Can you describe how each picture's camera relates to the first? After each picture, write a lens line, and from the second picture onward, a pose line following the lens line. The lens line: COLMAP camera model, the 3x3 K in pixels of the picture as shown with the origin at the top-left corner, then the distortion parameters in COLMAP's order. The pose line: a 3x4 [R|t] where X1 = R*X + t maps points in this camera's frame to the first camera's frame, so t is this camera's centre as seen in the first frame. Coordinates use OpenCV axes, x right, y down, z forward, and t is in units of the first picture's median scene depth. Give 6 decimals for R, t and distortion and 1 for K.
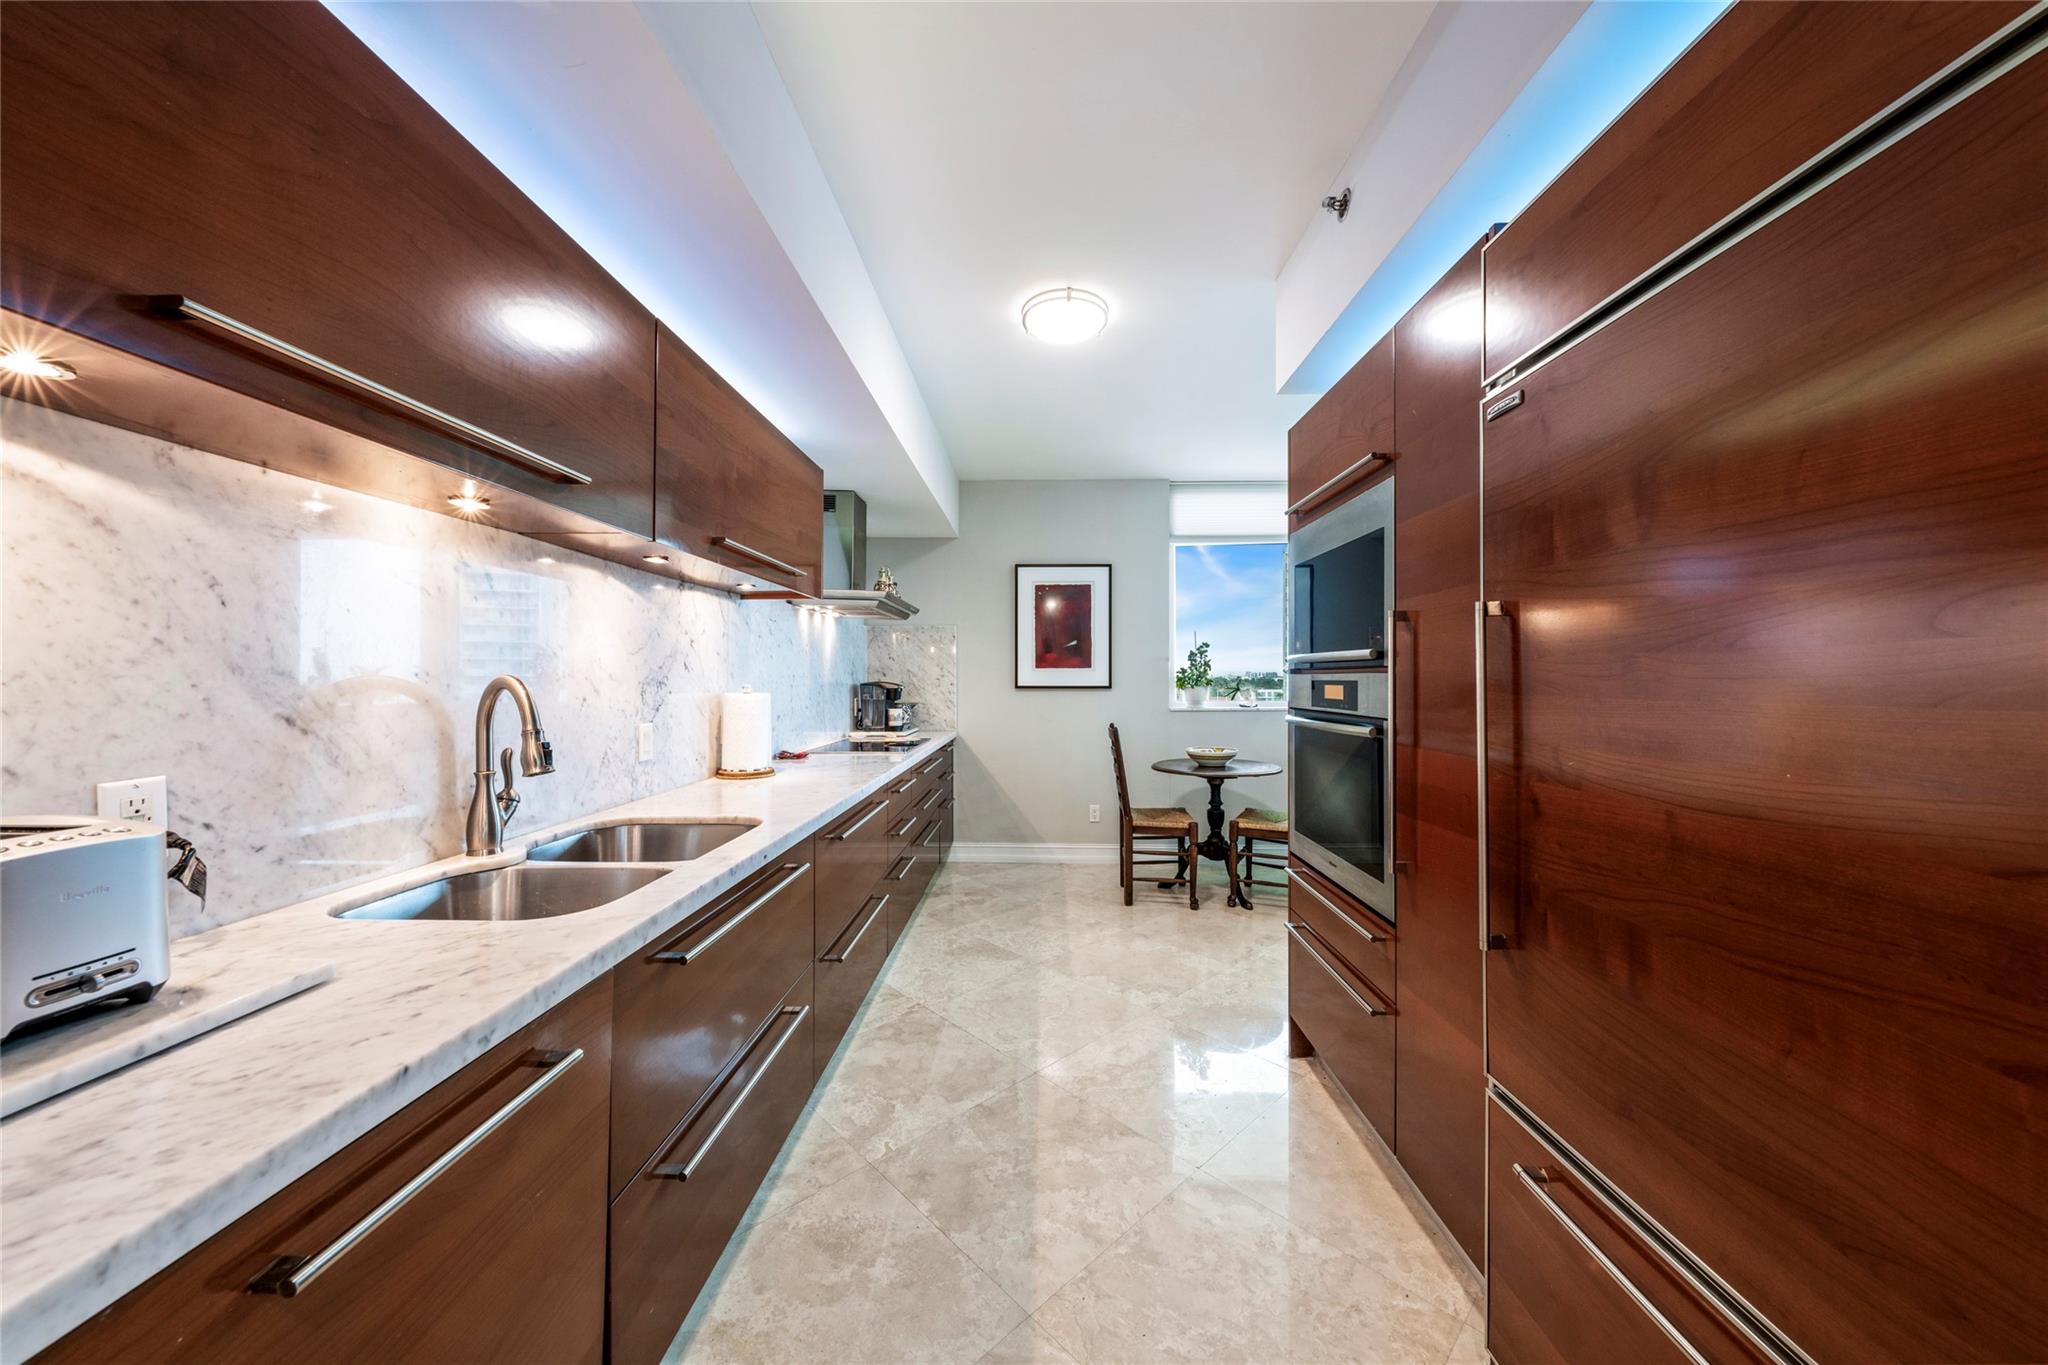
lens RADIAL K [[687.6, 0, 1023.6], [0, 687.6, 677.7], [0, 0, 1]] dist [-0.008286, 0.000191]
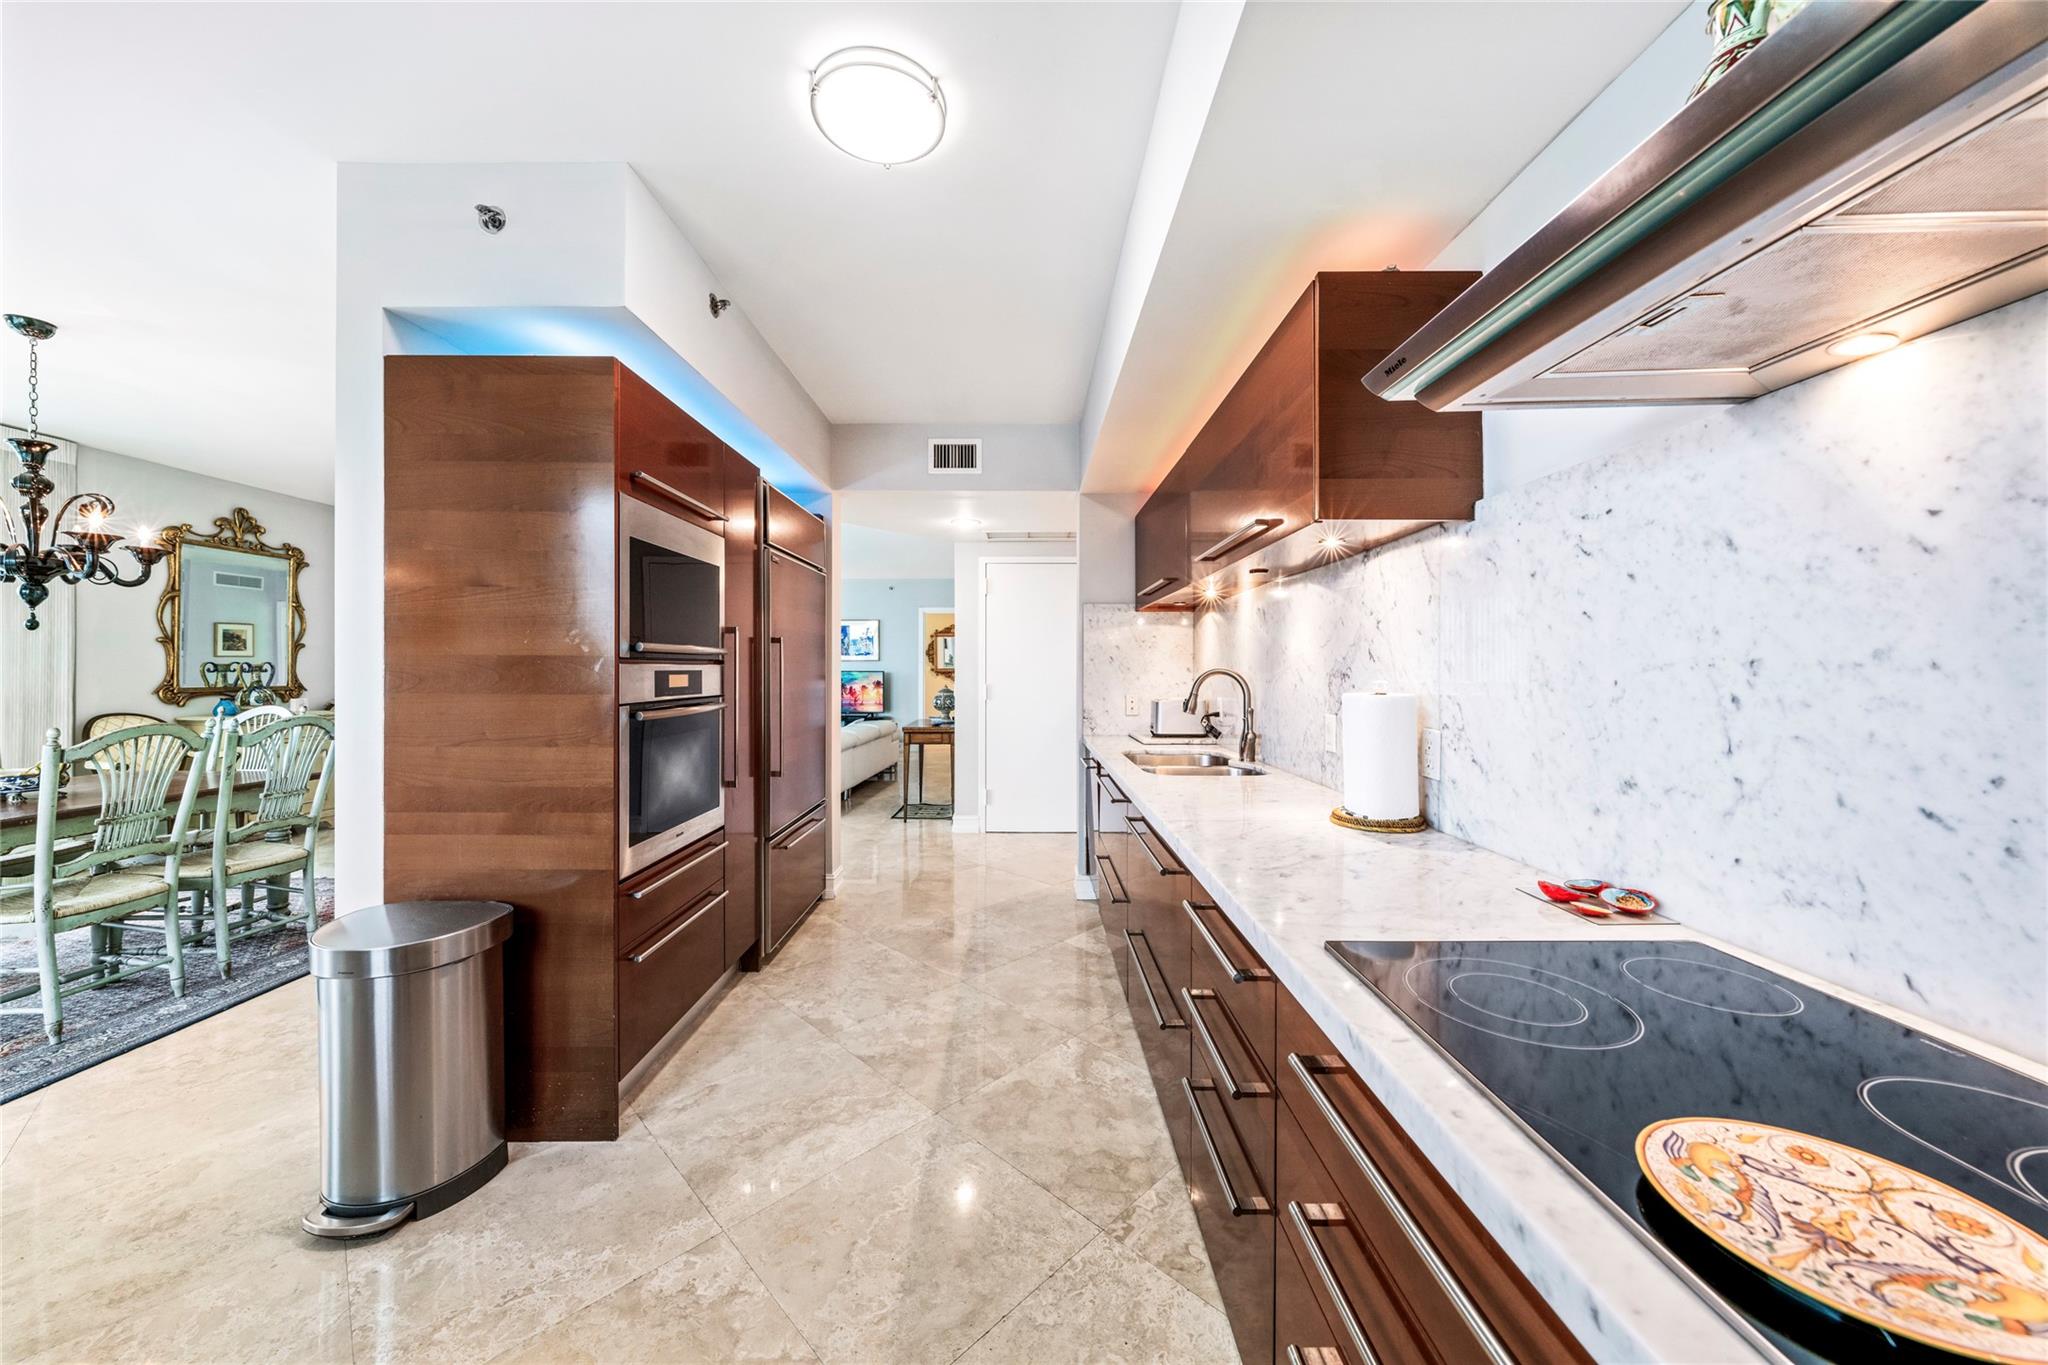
lens RADIAL K [[731.7, 0, 1021.5], [0, 731.7, 671.9], [0, 0, 1]] dist [-0.008371, -0.000031]
pose [[-0.999570, -0.001502, -0.029280, -0.066127], [-0.001550, 0.999997, 0.001622, 0.003665], [0.029277, 0.001667, -0.999570, 2.012235]]
